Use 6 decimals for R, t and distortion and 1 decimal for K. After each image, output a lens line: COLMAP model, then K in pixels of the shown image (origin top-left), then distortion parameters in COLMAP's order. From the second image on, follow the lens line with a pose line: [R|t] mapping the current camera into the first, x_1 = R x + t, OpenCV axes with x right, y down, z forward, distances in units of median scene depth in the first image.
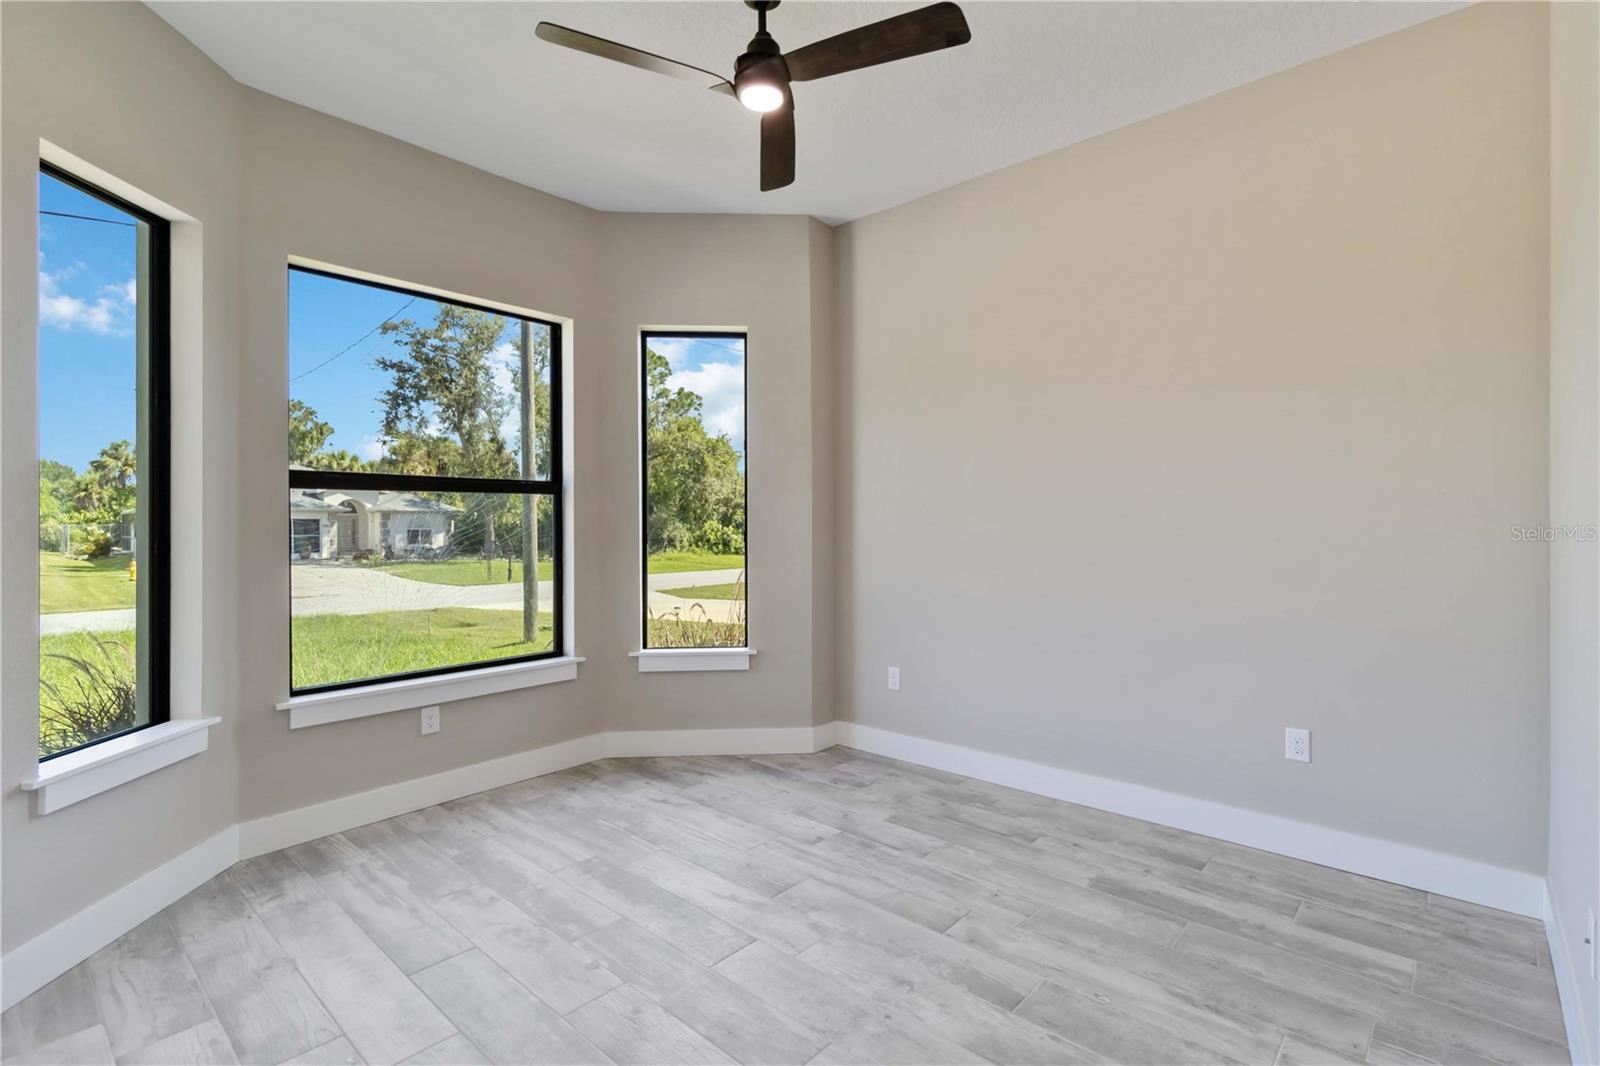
lens RADIAL K [[747.9, 0, 814.7], [0, 747.9, 528.1], [0, 0, 1]] dist [-0.000883, 0.000127]
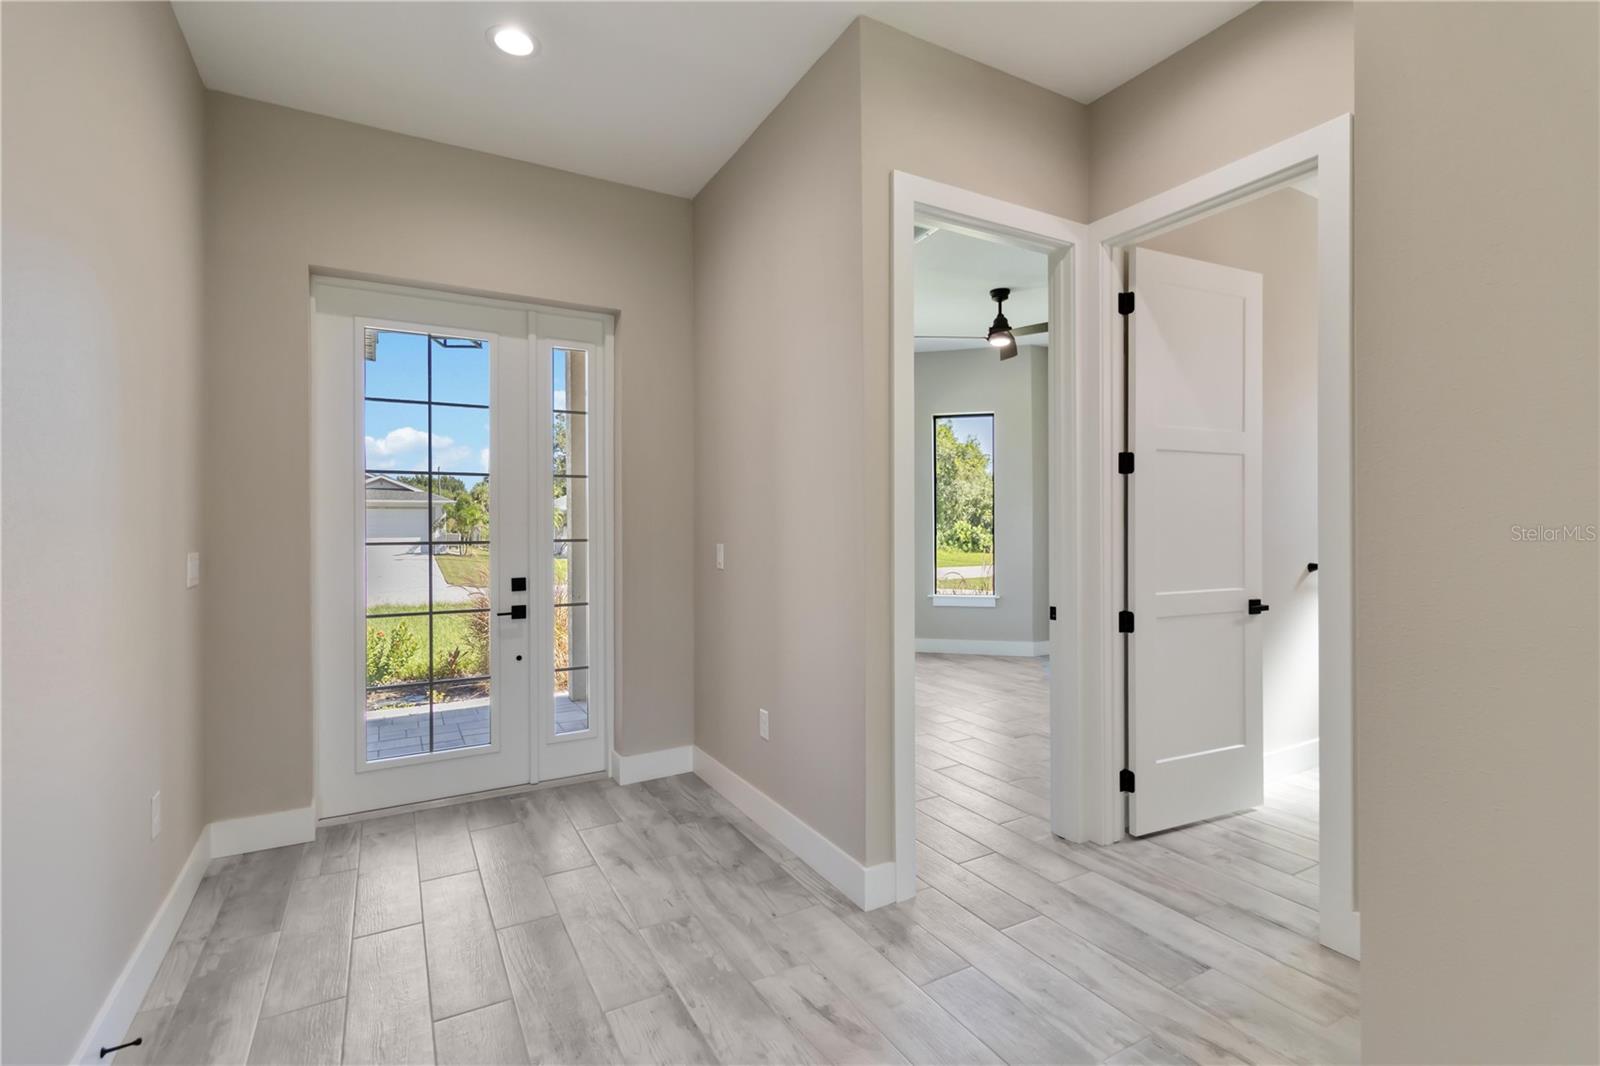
lens RADIAL K [[747.9, 0, 814.7], [0, 747.9, 528.1], [0, 0, 1]] dist [-0.000883, 0.000127]
pose [[0.946921, 0.000072, -0.321467, 0.090922], [0.000182, 1.000000, 0.000760, 0.003121], [0.321467, -0.000778, 0.946920, -0.965056]]
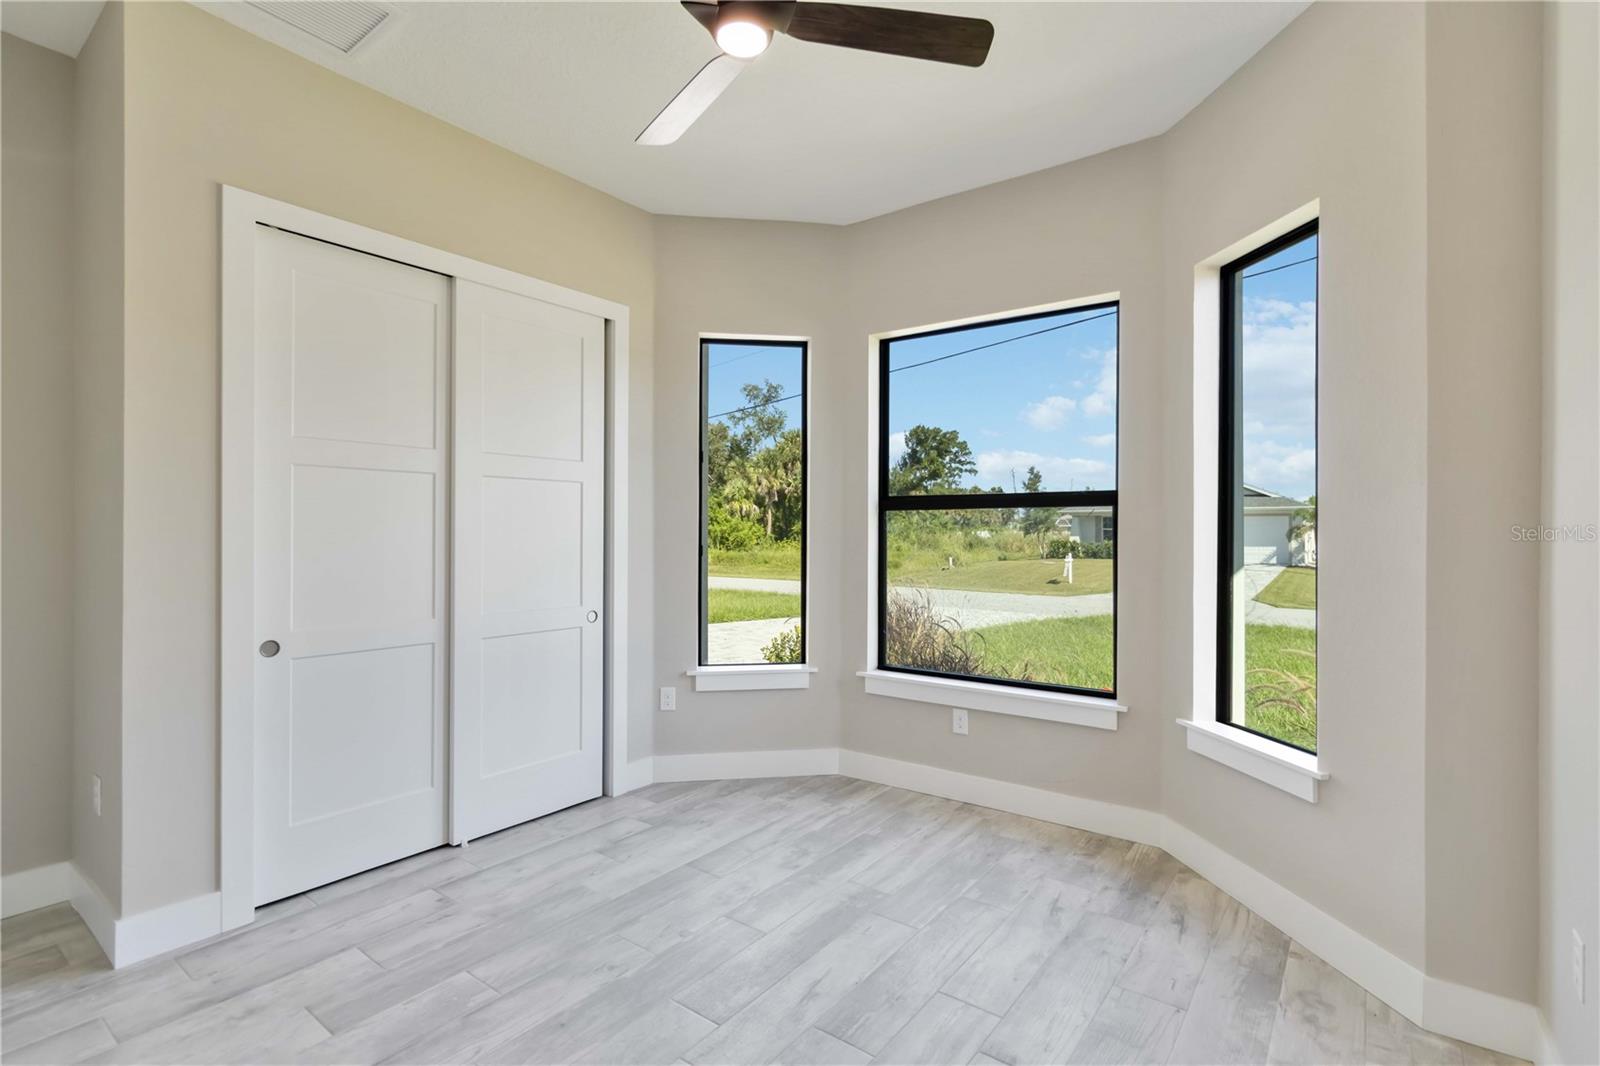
lens RADIAL K [[747.9, 0, 814.7], [0, 747.9, 528.1], [0, 0, 1]] dist [-0.000883, 0.000127]
pose [[0.081942, 0.001633, -0.996636, 0.535542], [-0.006688, 0.999977, 0.001088, -0.020843], [0.996615, 0.006576, 0.081951, 0.691636]]
